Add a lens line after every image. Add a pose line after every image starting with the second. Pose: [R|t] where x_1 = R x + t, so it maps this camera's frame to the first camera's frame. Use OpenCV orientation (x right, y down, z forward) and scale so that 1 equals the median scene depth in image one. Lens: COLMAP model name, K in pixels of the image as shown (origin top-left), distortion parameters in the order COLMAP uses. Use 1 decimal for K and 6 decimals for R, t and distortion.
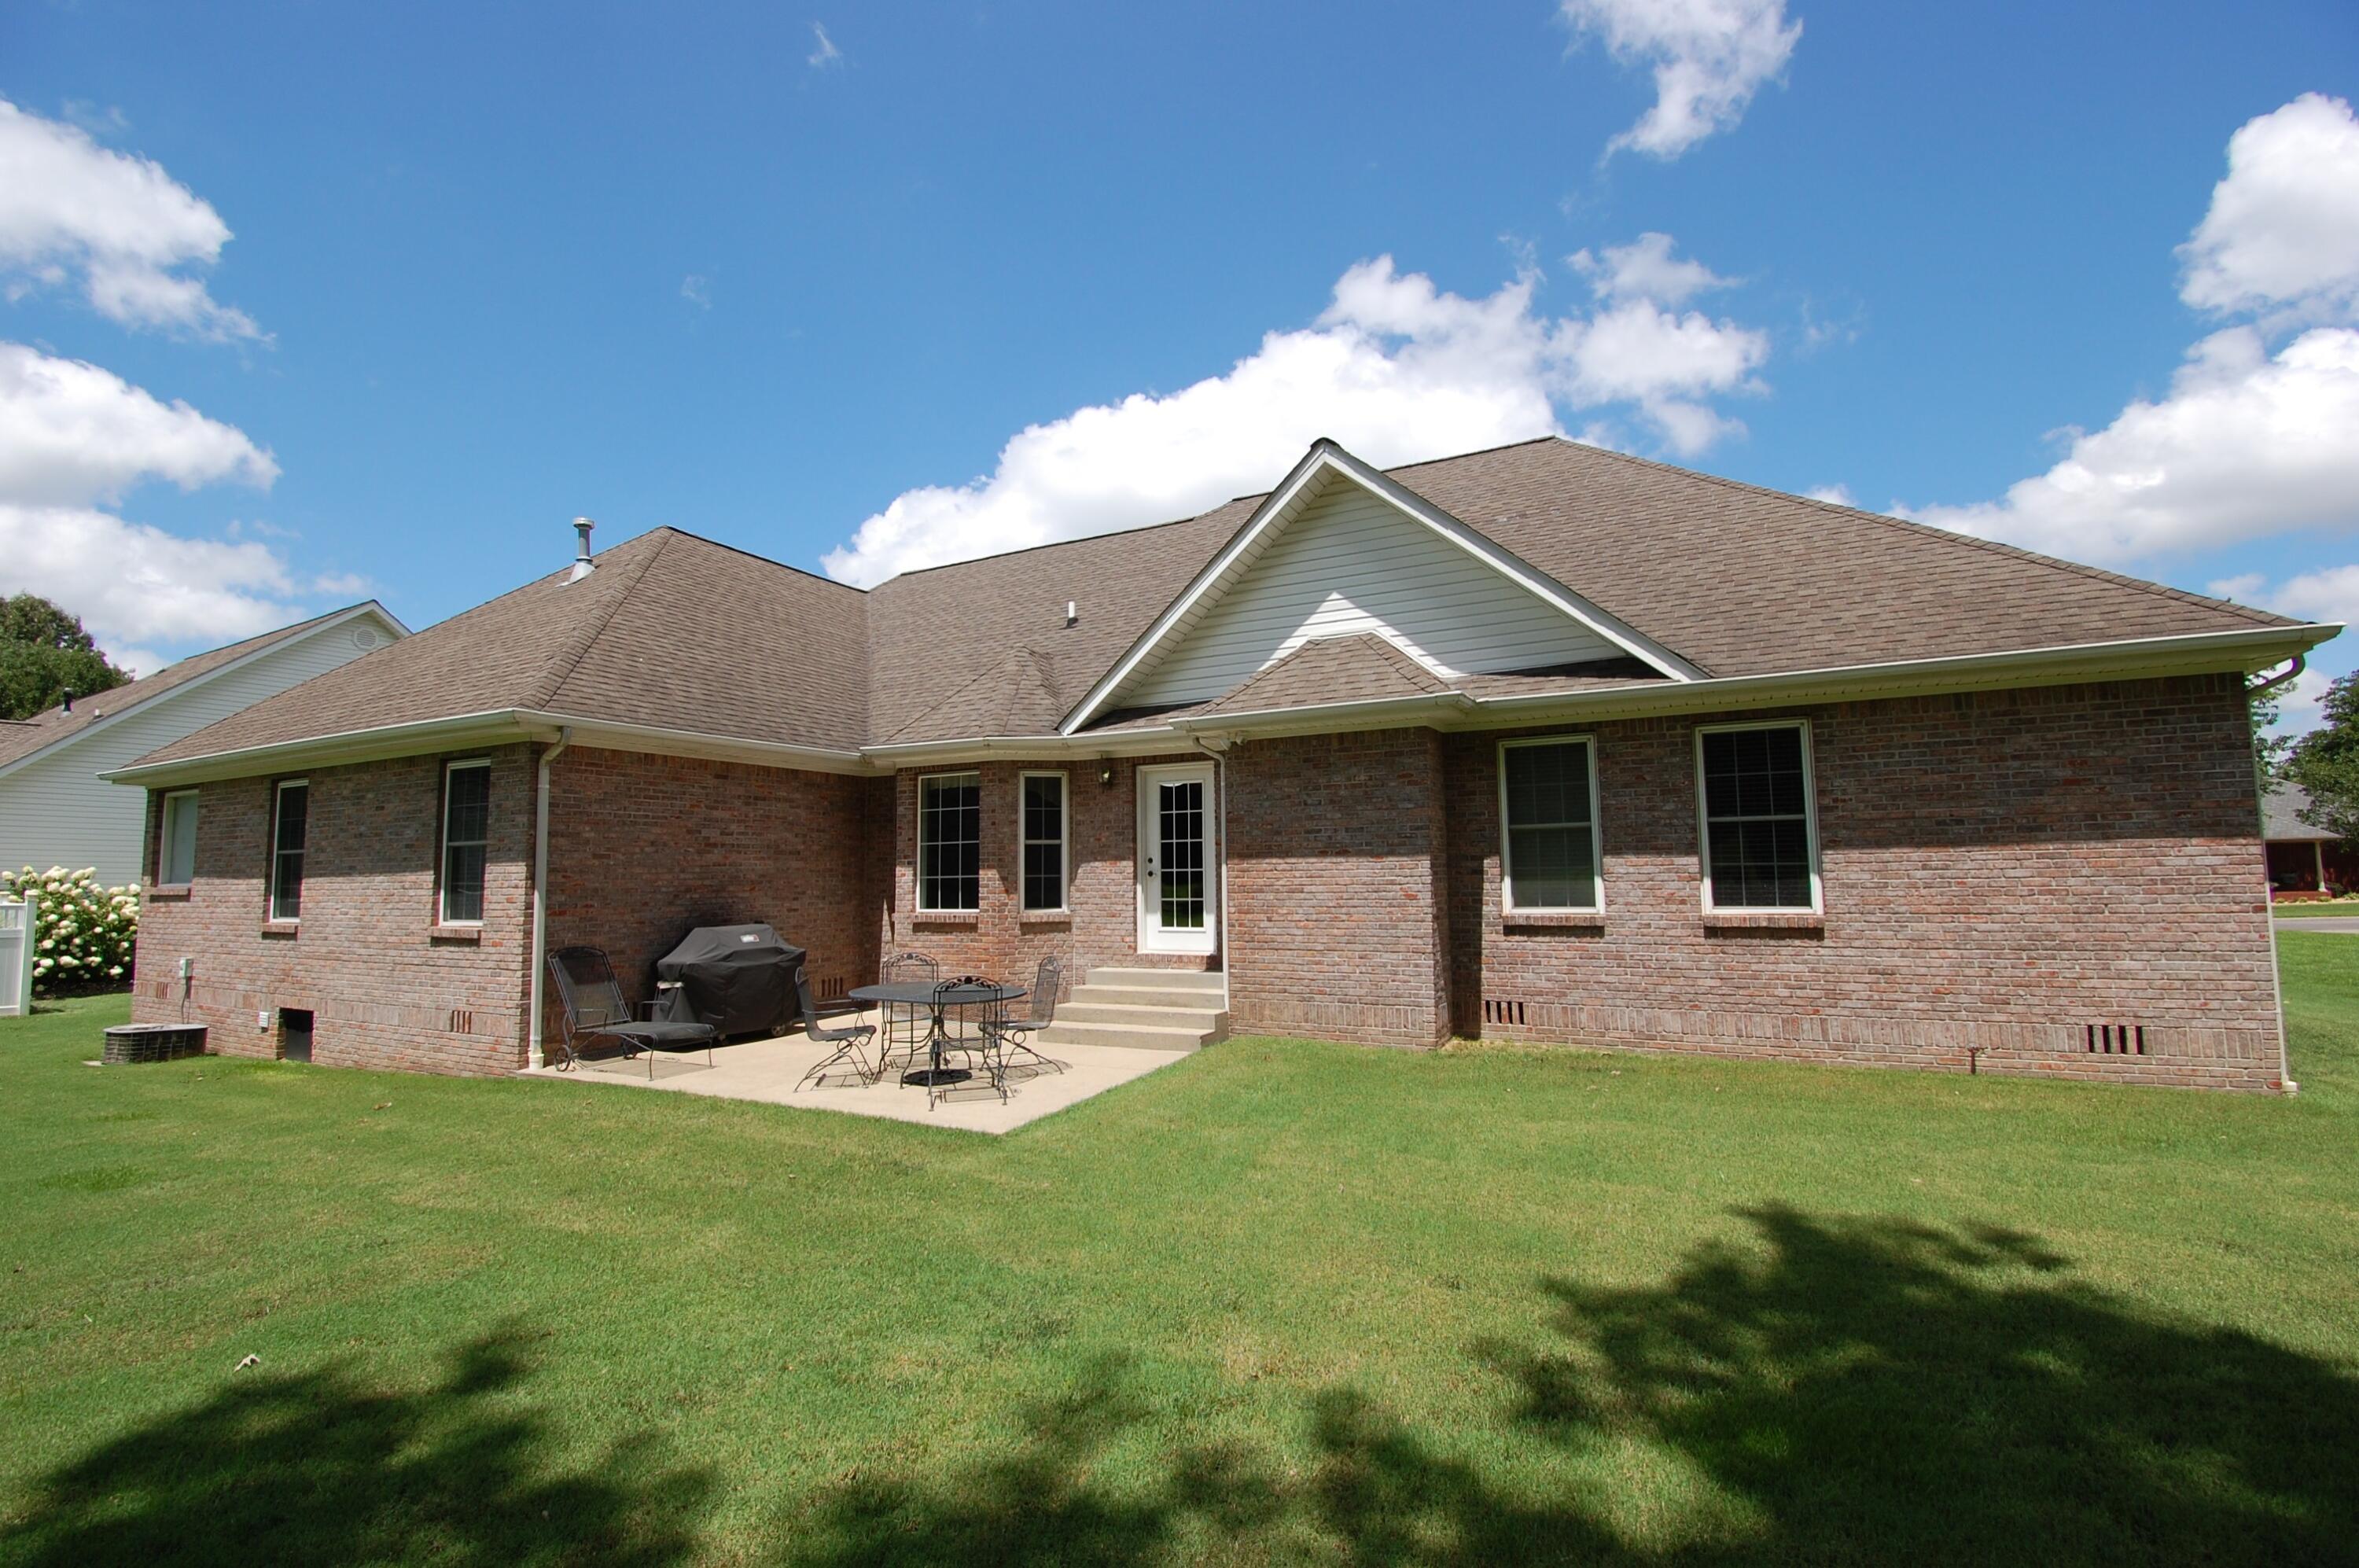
lens RADIAL K [[1014.3, 0, 1224.0], [0, 1014.3, 779.8], [0, 0, 1]] dist [0.010713, -0.021016]
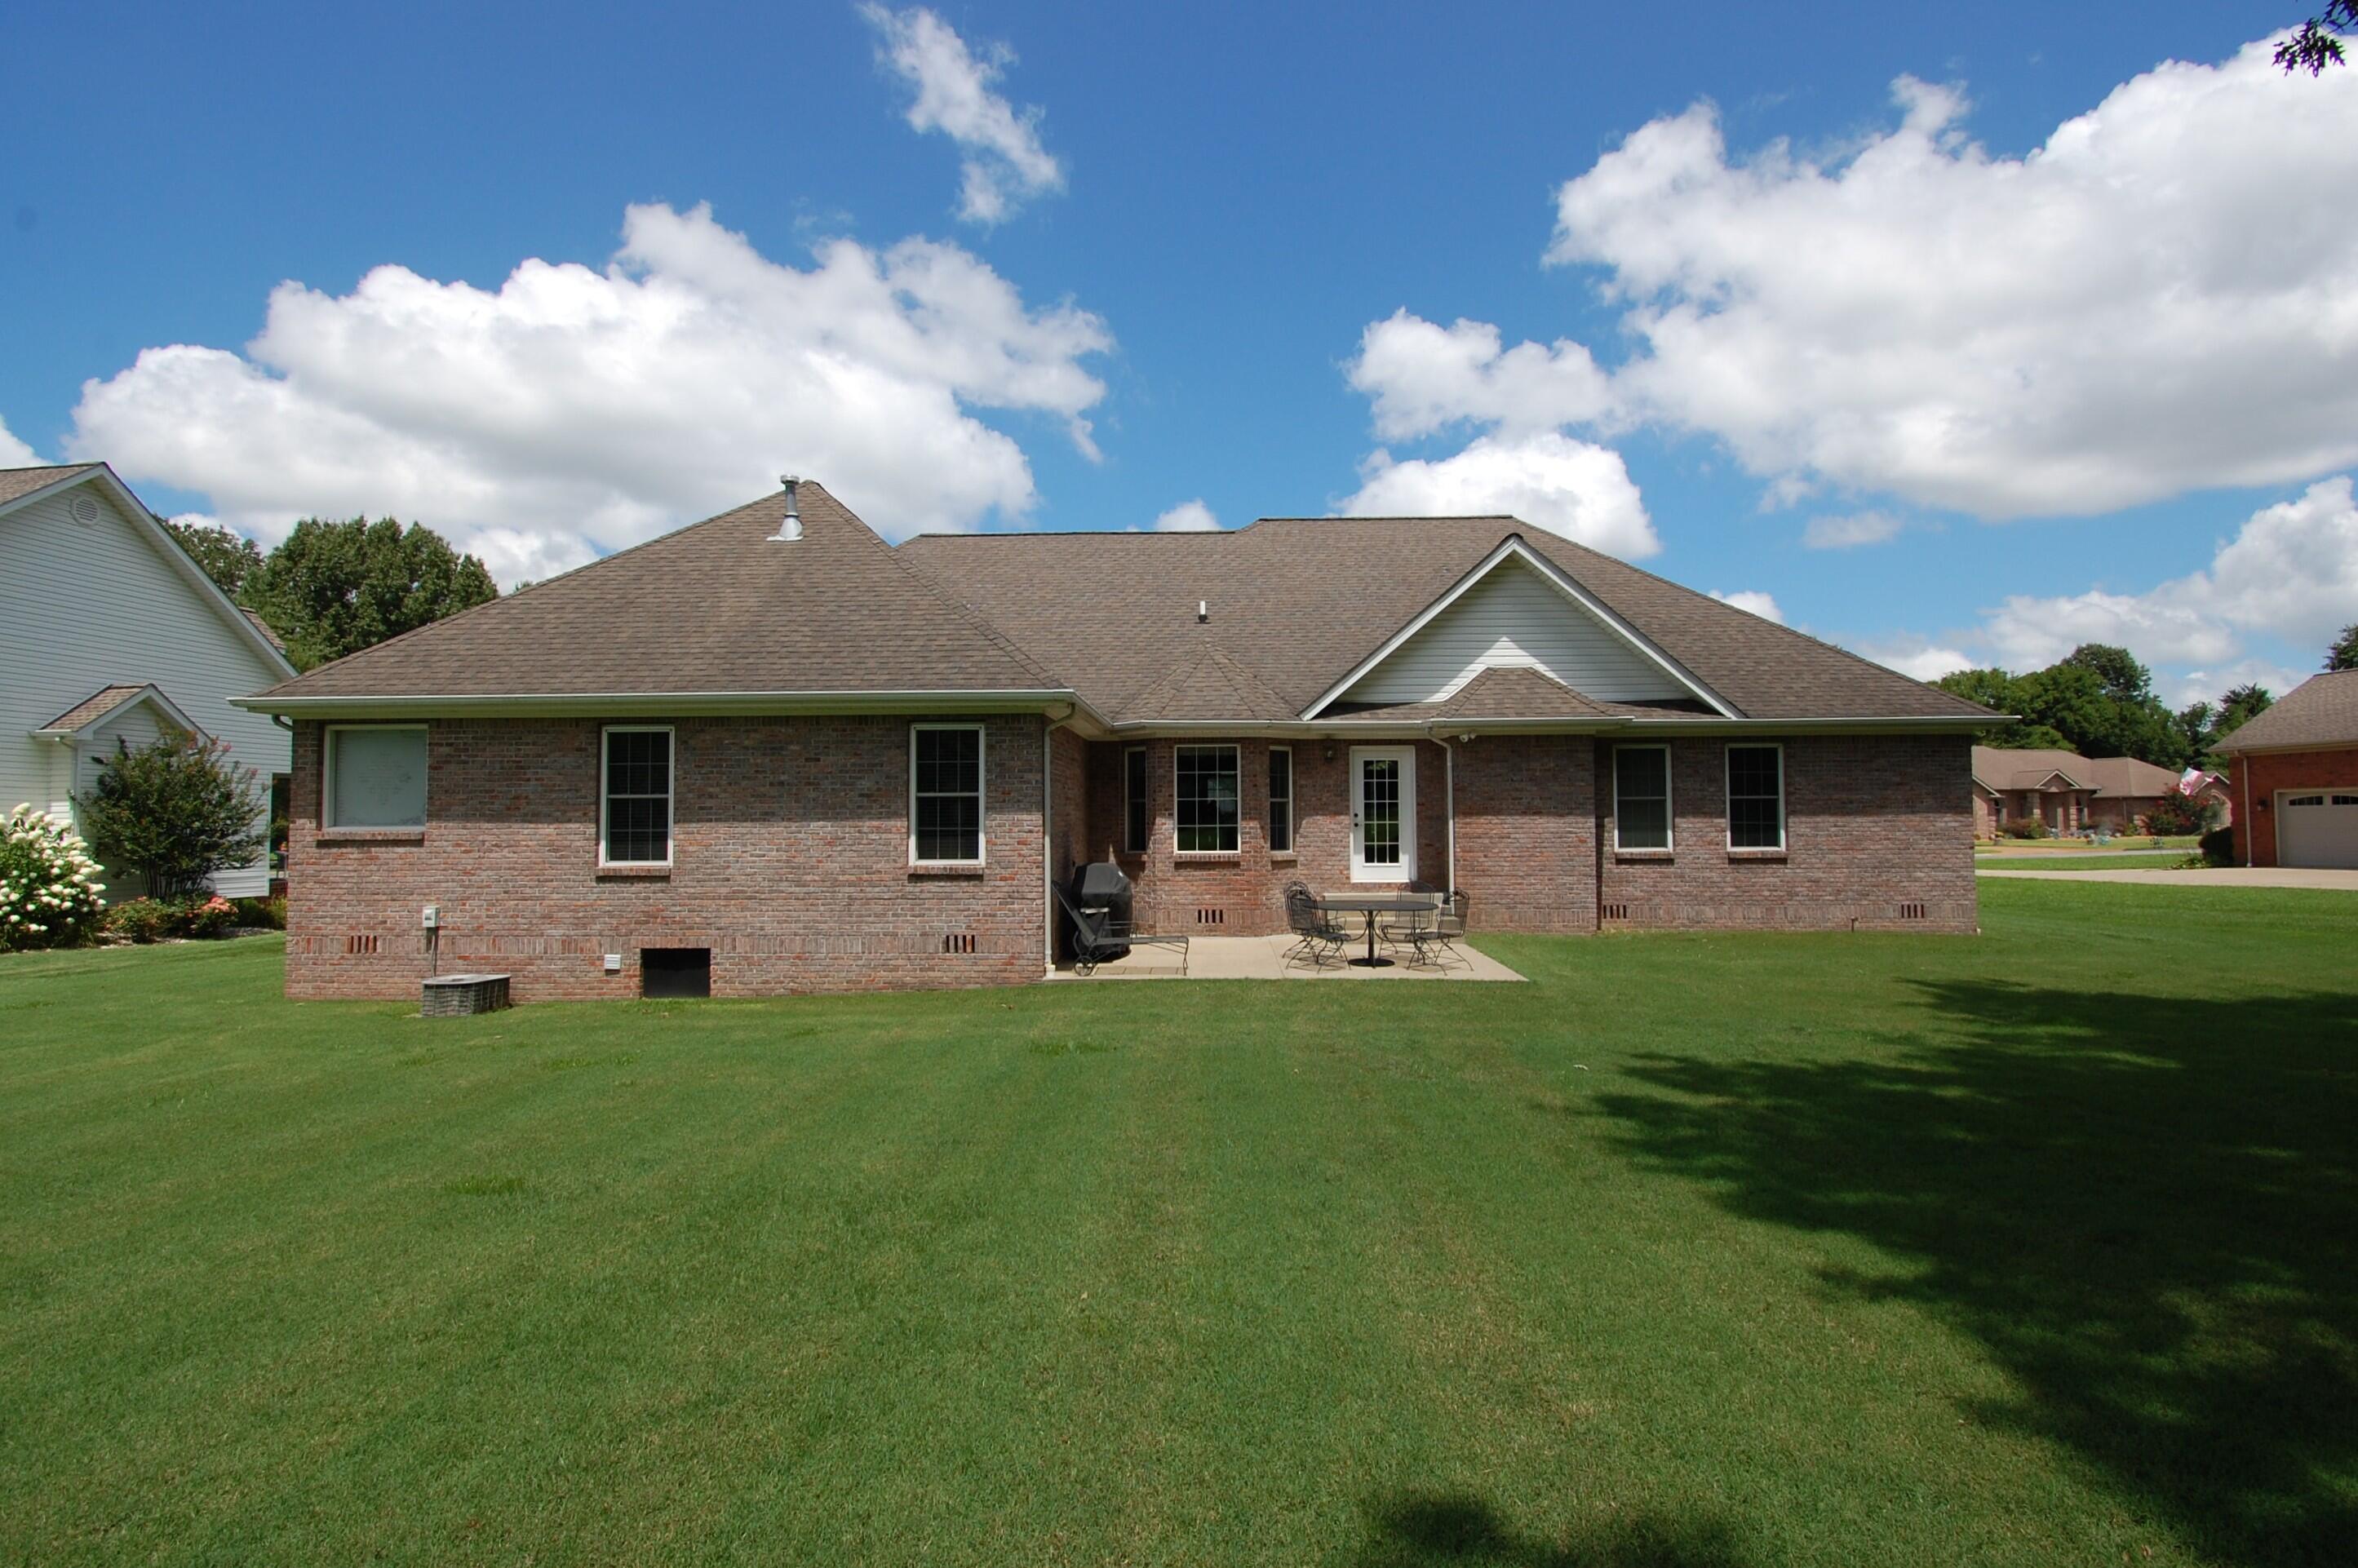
lens RADIAL K [[1066.8, 0, 1185.5], [0, 1066.8, 781.2], [0, 0, 1]] dist [0.016226, -0.025215]
pose [[0.905225, 0.025969, 0.424139, -1.053468], [-0.047968, 0.997996, 0.041271, -0.017695], [-0.422217, -0.057704, 0.904656, -0.243641]]
